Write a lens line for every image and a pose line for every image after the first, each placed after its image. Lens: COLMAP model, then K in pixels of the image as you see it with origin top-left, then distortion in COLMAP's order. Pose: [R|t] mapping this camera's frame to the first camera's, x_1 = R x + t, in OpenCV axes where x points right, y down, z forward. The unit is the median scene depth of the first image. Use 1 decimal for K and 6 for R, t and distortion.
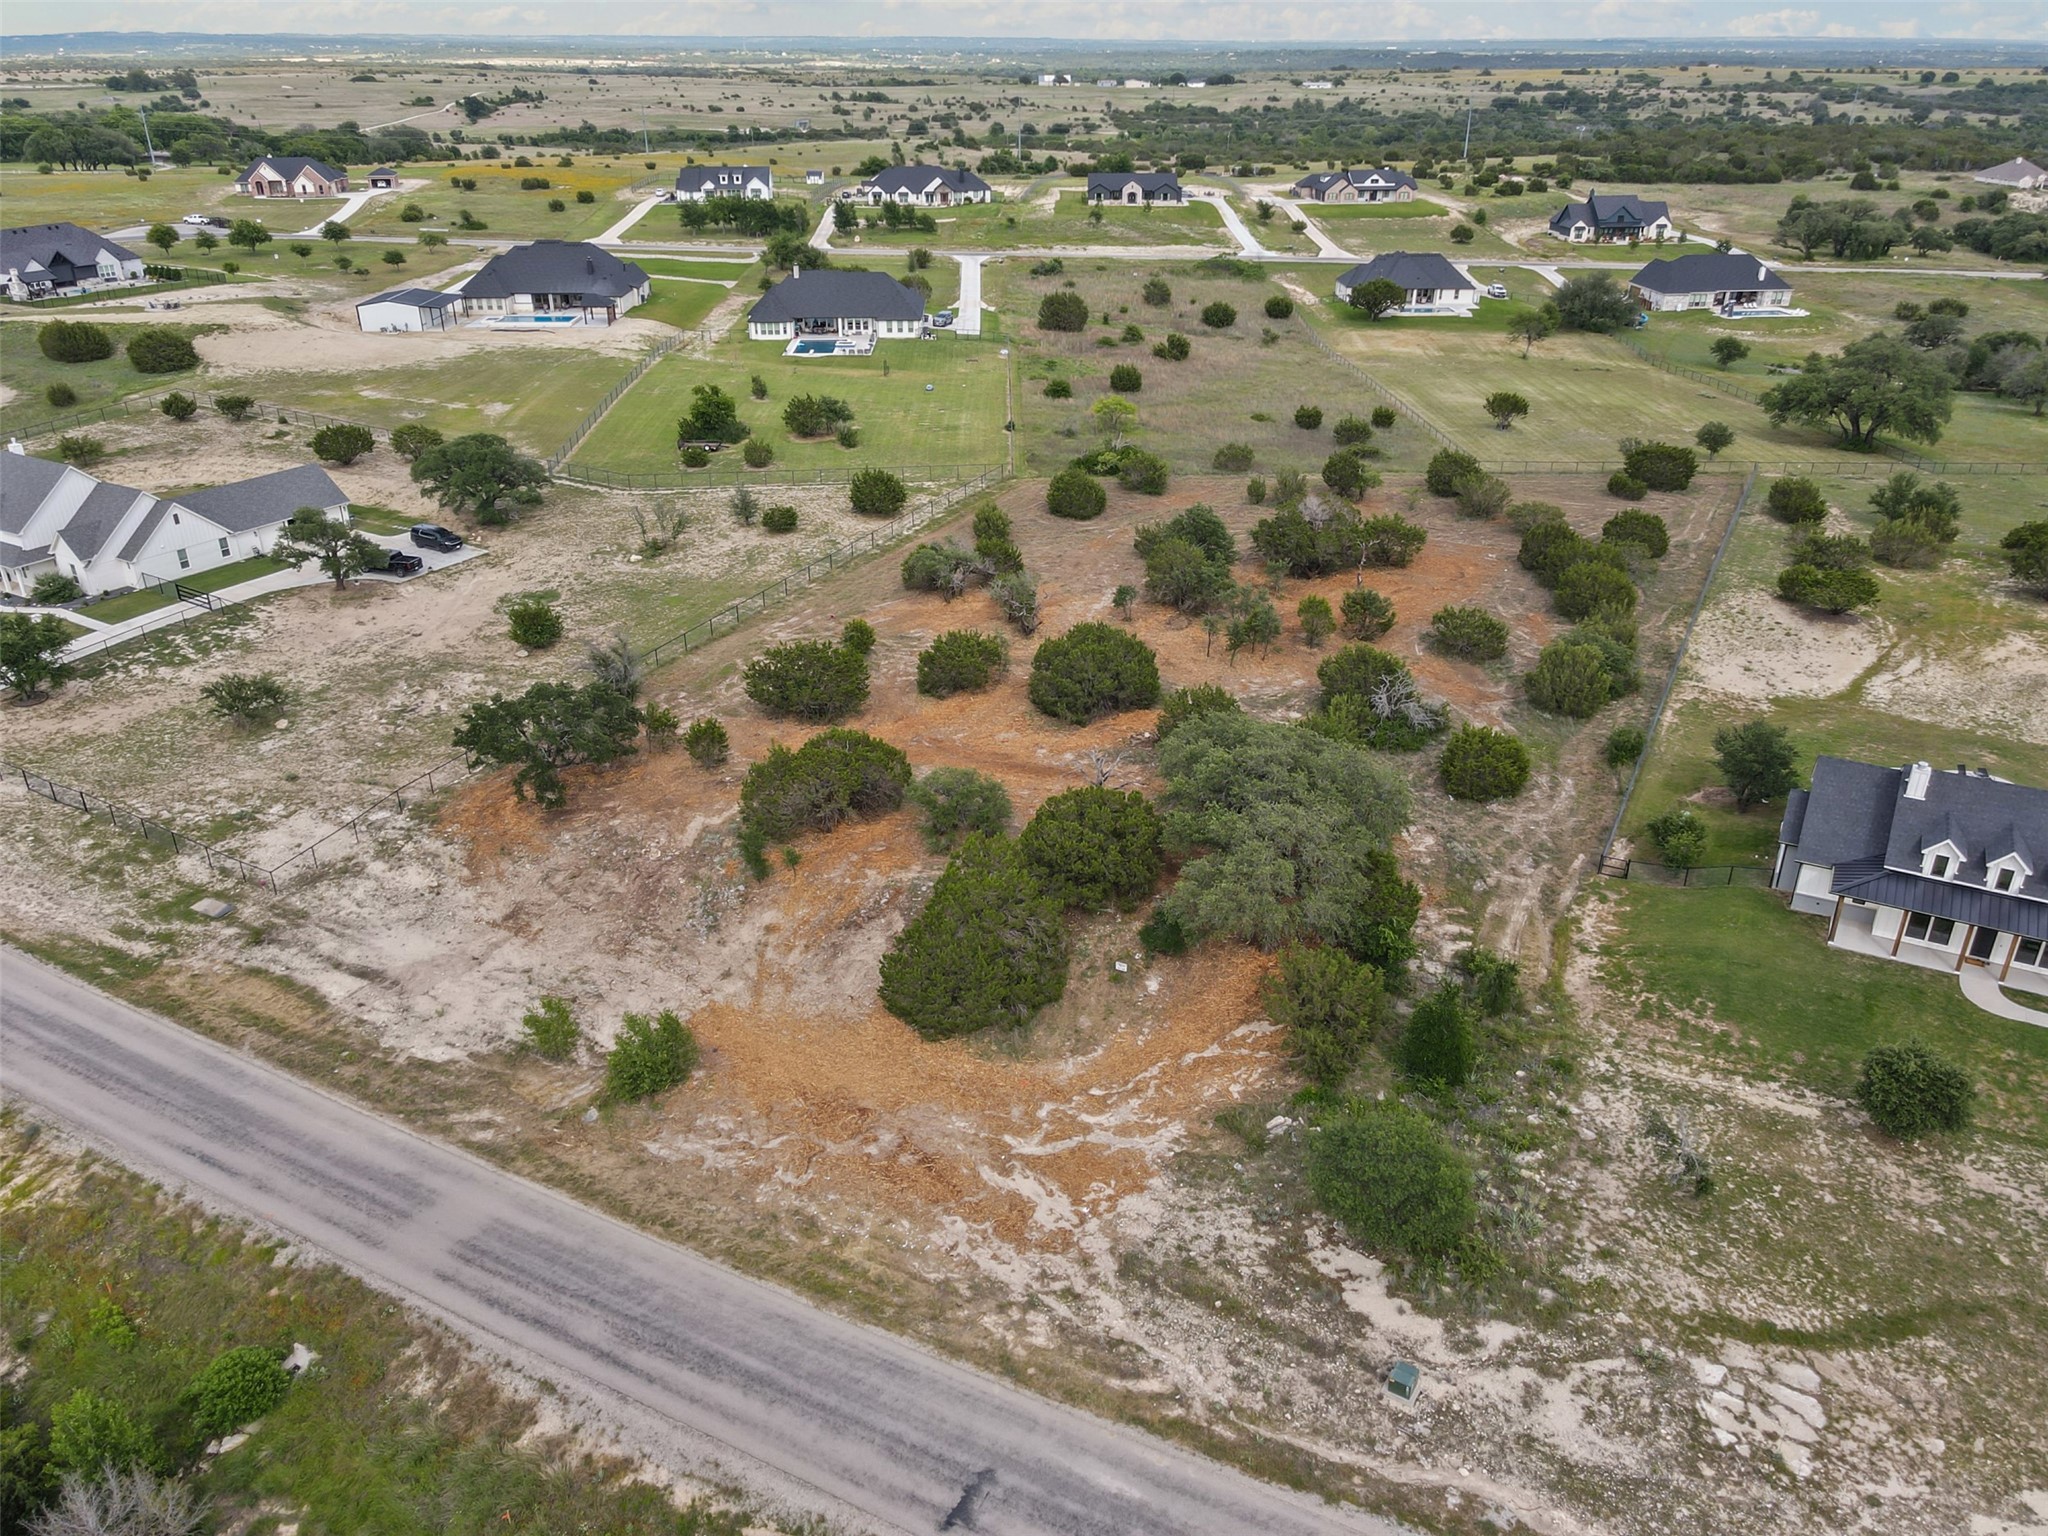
lens RADIAL K [[1501.1, 0, 1024.0], [0, 1501.1, 768.0], [0, 0, 1]] dist [0.005330, 0.032643]
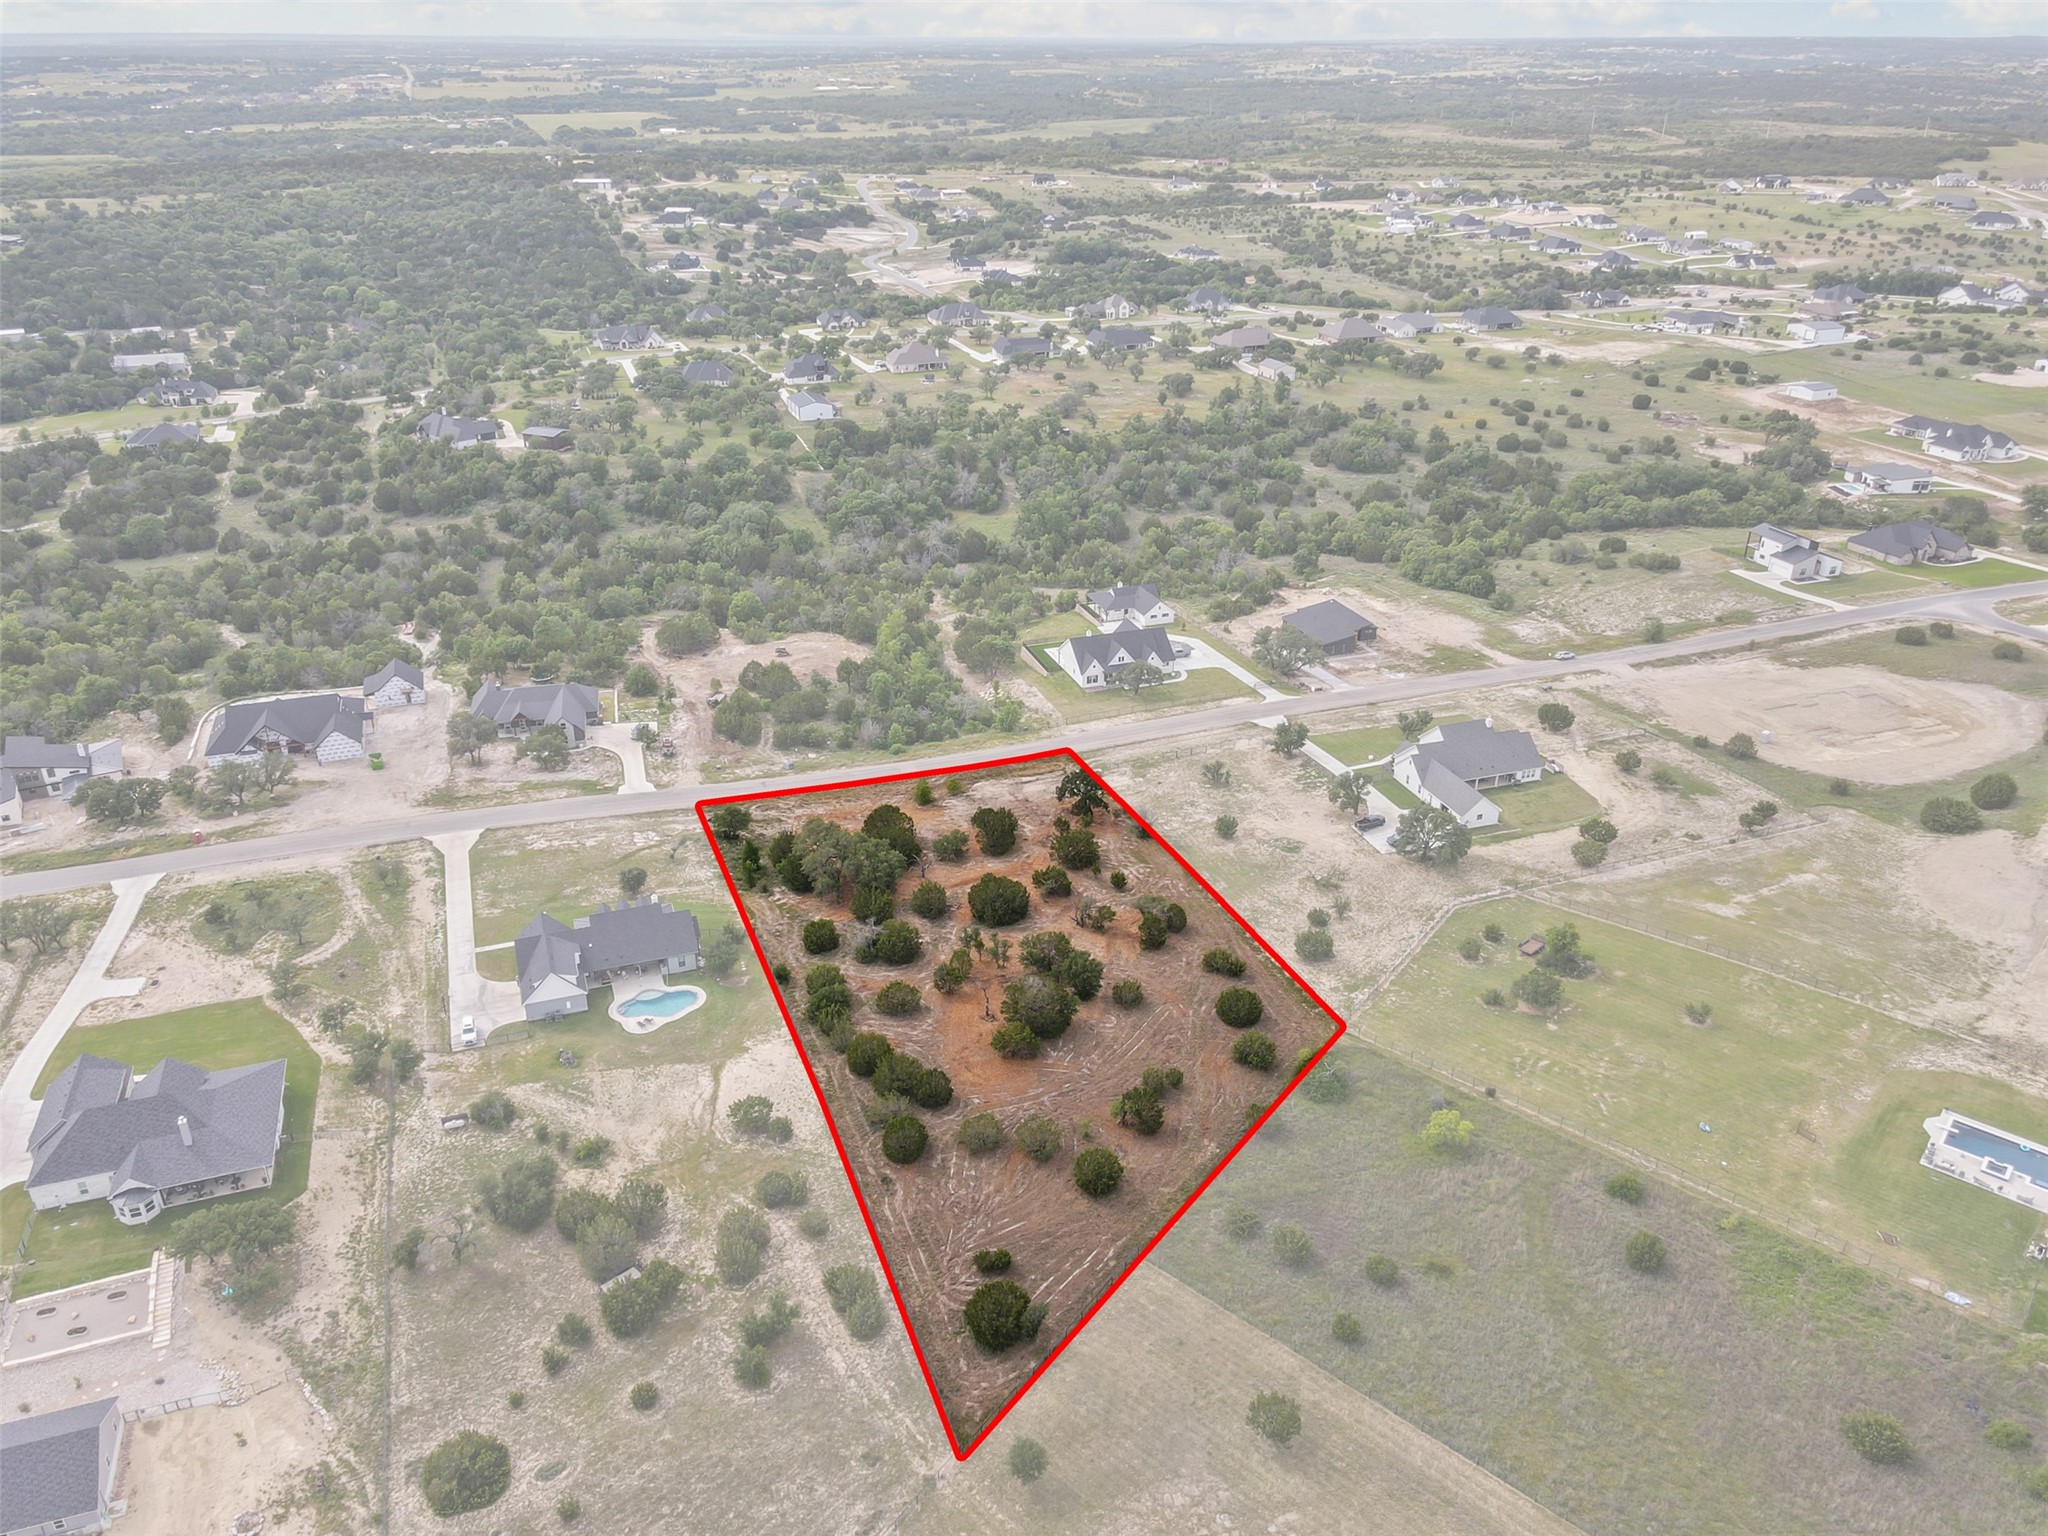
lens RADIAL K [[1496.9, 0, 1023.2], [0, 1496.9, 758.5], [0, 0, 1]] dist [0.007518, 0.030191]
pose [[-0.658018, 0.330029, -0.676826, 1.563290], [-0.327146, 0.684280, 0.651718, -1.786786], [0.678224, 0.650263, -0.342301, 1.809349]]
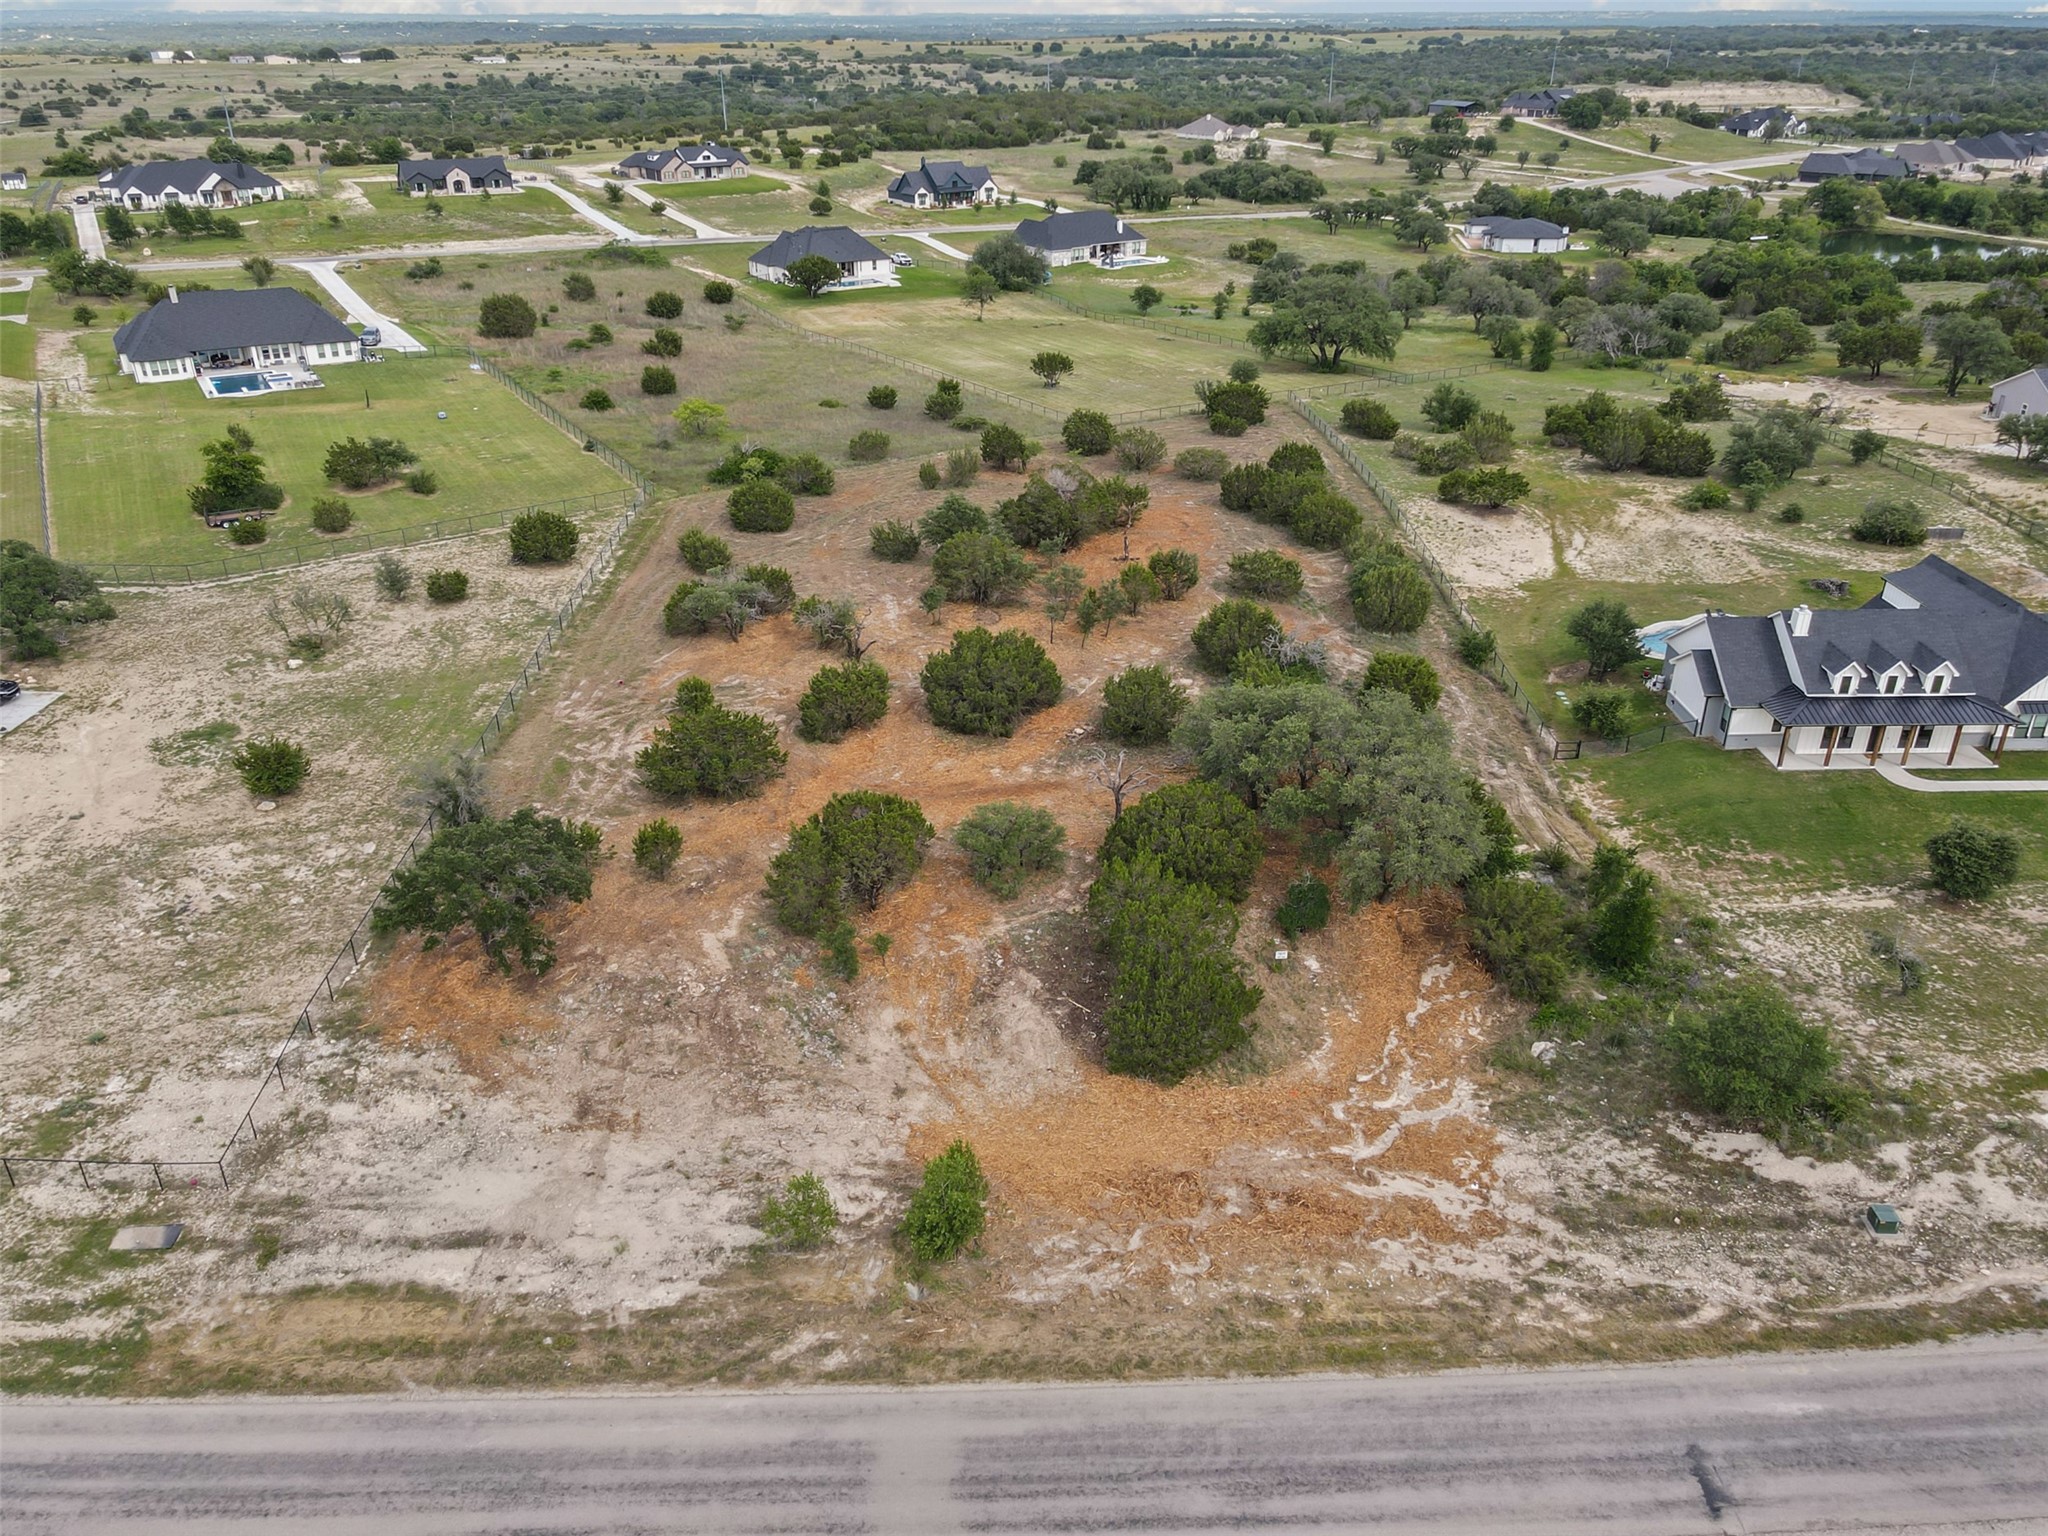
lens RADIAL K [[1517.1, 0, 1031.0], [0, 1517.1, 771.5], [0, 0, 1]] dist [0.021953, 0.000304]
pose [[0.869930, -0.223669, 0.439538, -0.408070], [0.218781, 0.973769, 0.062516, -0.069200], [-0.441992, 0.041778, 0.896046, 0.146617]]
